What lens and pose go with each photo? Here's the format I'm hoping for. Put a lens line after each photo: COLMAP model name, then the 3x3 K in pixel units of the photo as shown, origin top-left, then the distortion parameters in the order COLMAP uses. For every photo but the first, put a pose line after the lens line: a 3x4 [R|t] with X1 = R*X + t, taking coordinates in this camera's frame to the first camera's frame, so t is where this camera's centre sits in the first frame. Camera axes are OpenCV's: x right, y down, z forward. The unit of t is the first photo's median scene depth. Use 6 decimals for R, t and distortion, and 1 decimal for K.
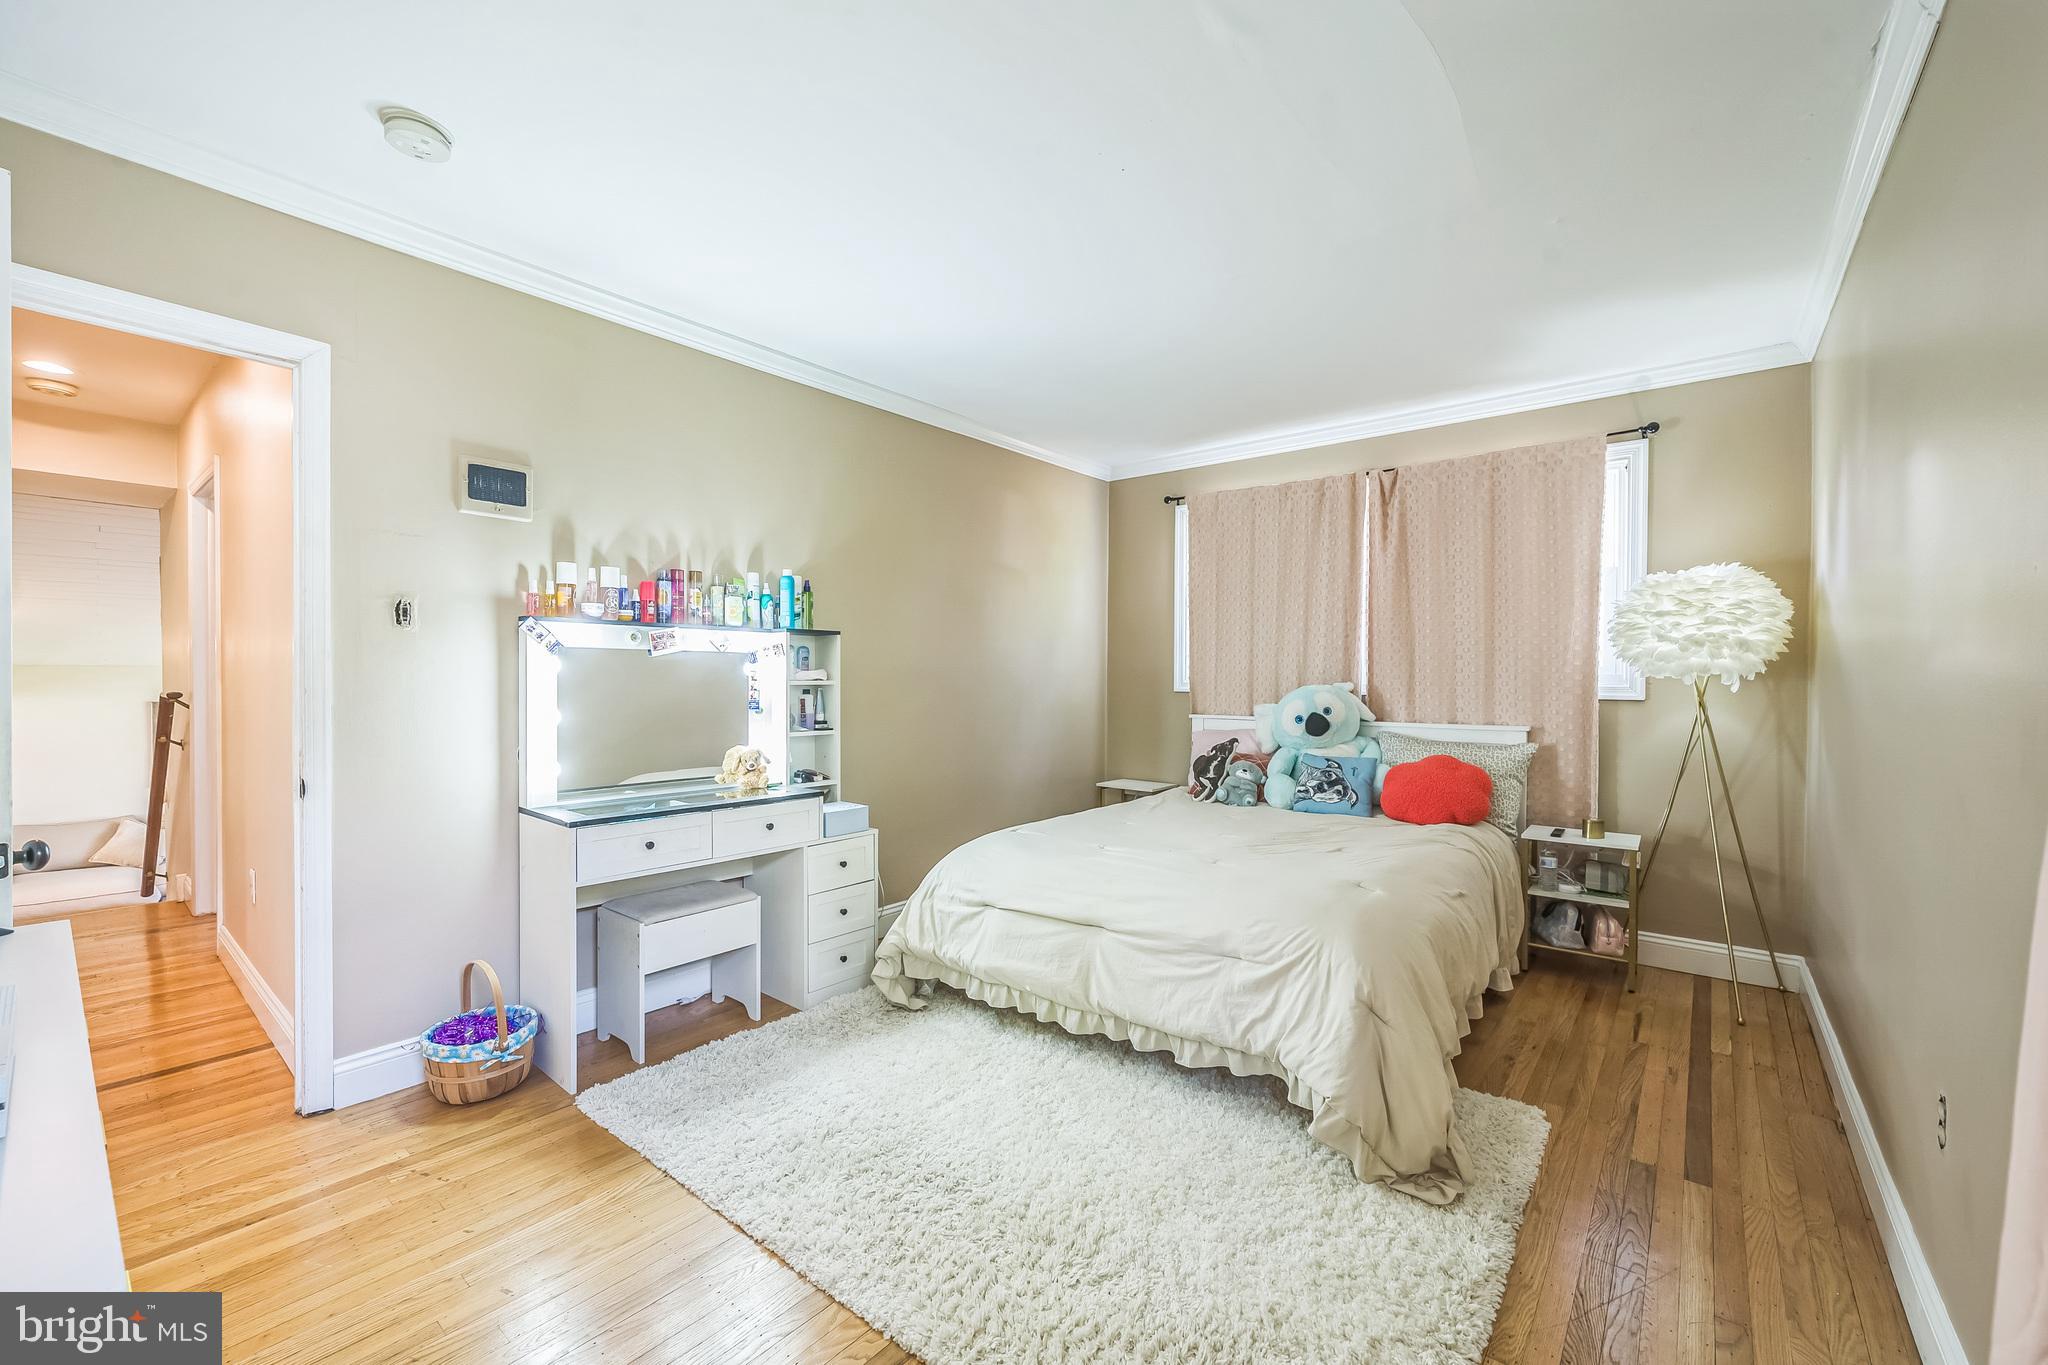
lens RADIAL K [[828.3, 0, 1032.1], [0, 828.3, 677.0], [0, 0, 1]] dist [-0.000997, -0.000129]
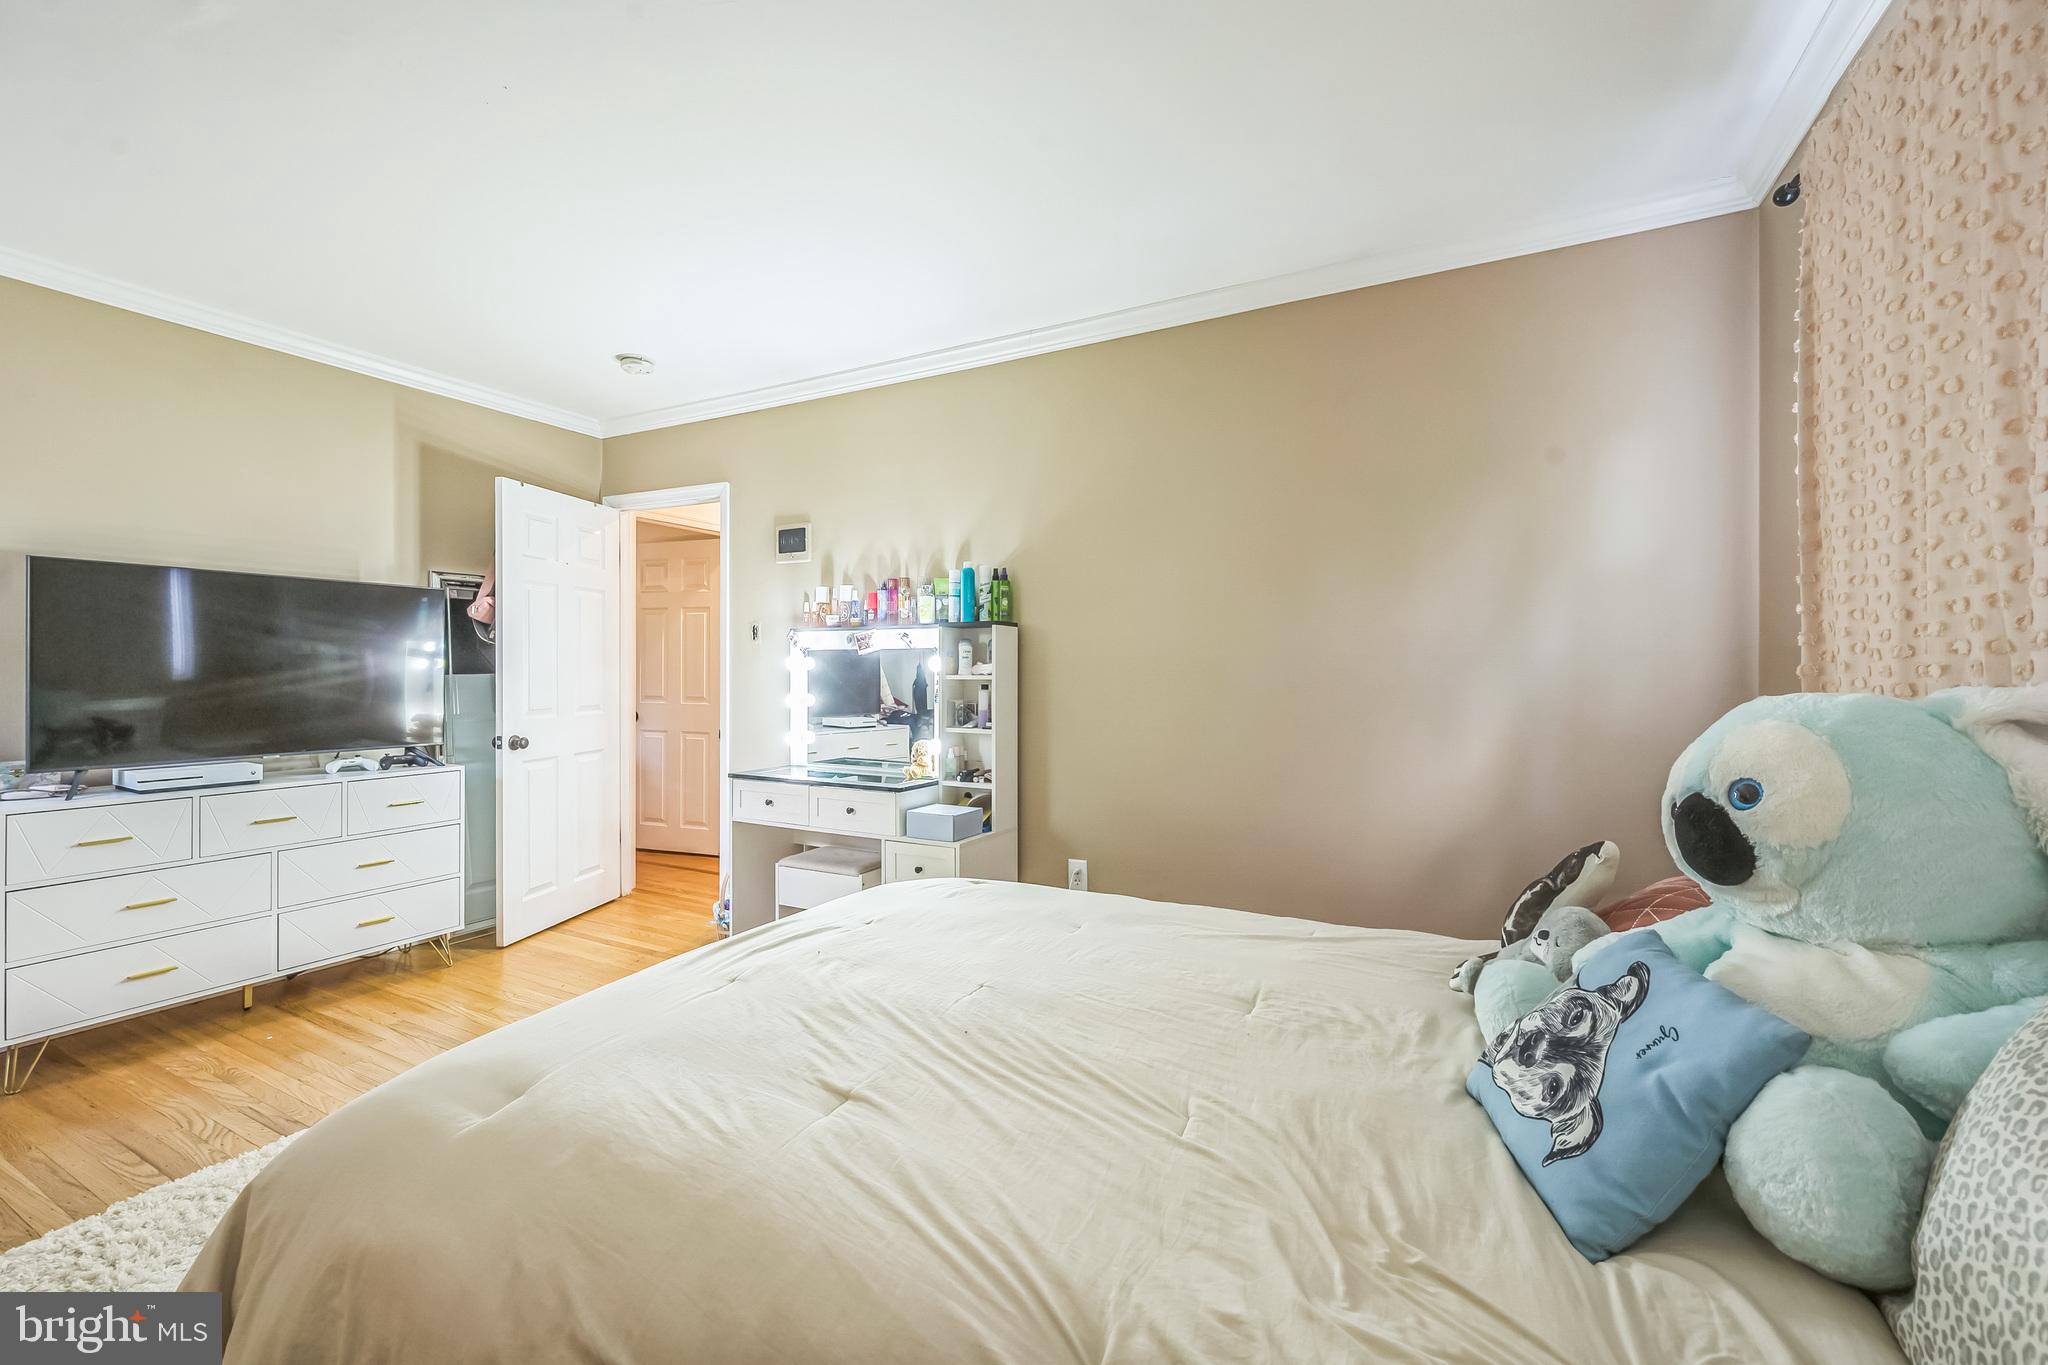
lens RADIAL K [[828.3, 0, 1032.1], [0, 828.3, 677.0], [0, 0, 1]] dist [-0.000997, -0.000129]
pose [[0.203924, -0.000735, -0.978986, 0.731599], [-0.003719, 0.999992, -0.001525, 0.007589], [0.978980, 0.003952, 0.203920, 0.947094]]
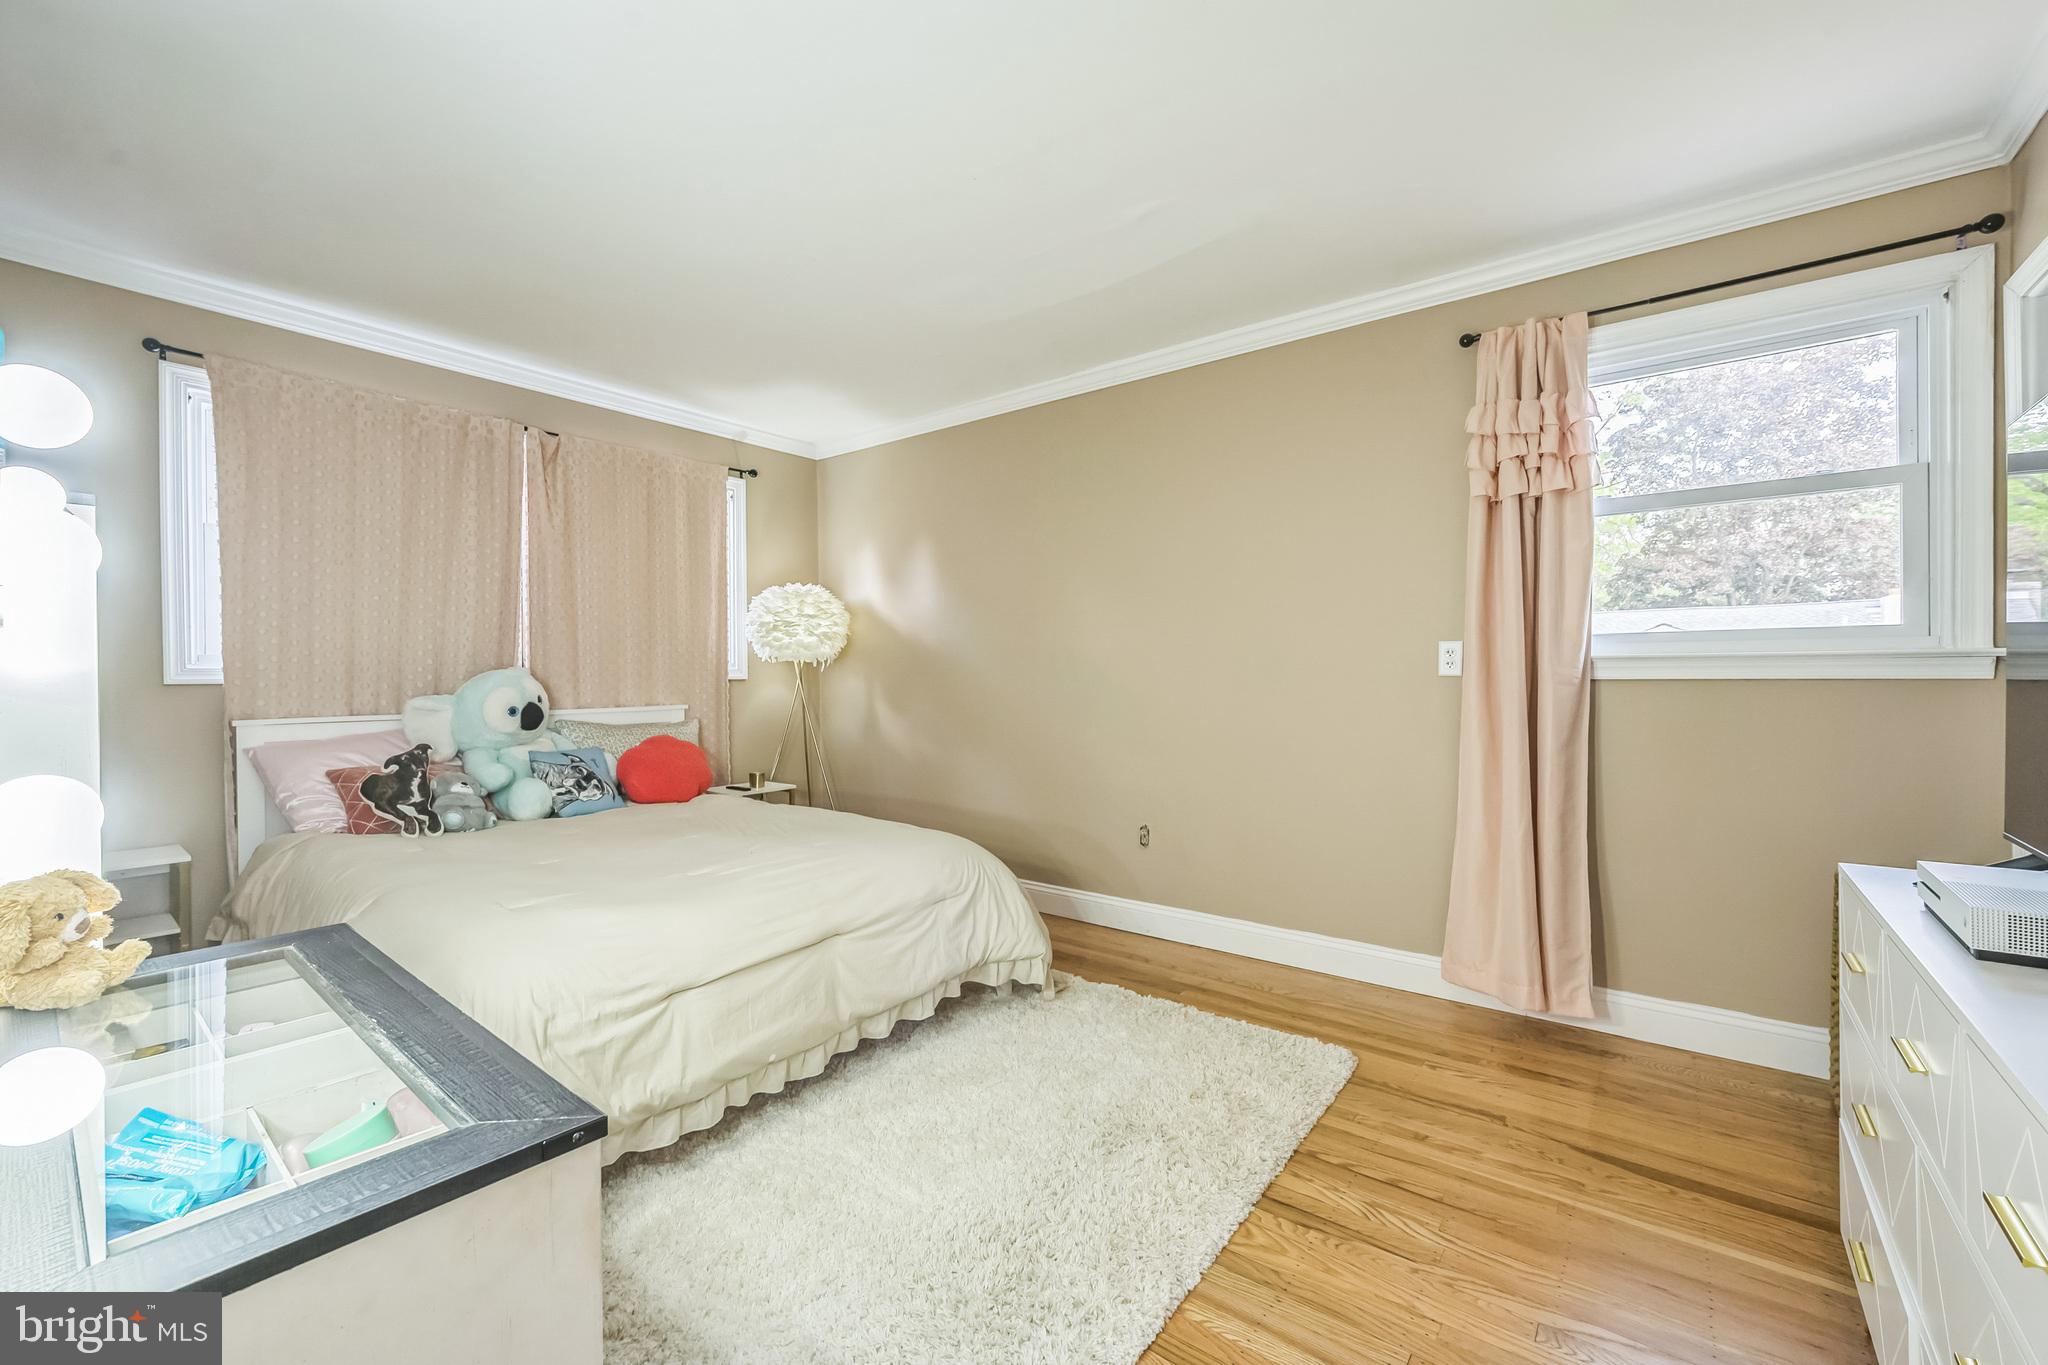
lens RADIAL K [[828.3, 0, 1032.1], [0, 828.3, 677.0], [0, 0, 1]] dist [-0.000997, -0.000129]
pose [[-0.024659, -0.011434, 0.999631, -0.664031], [0.003441, 0.999928, 0.011522, 0.012405], [-0.999690, 0.003724, -0.024618, 0.665609]]
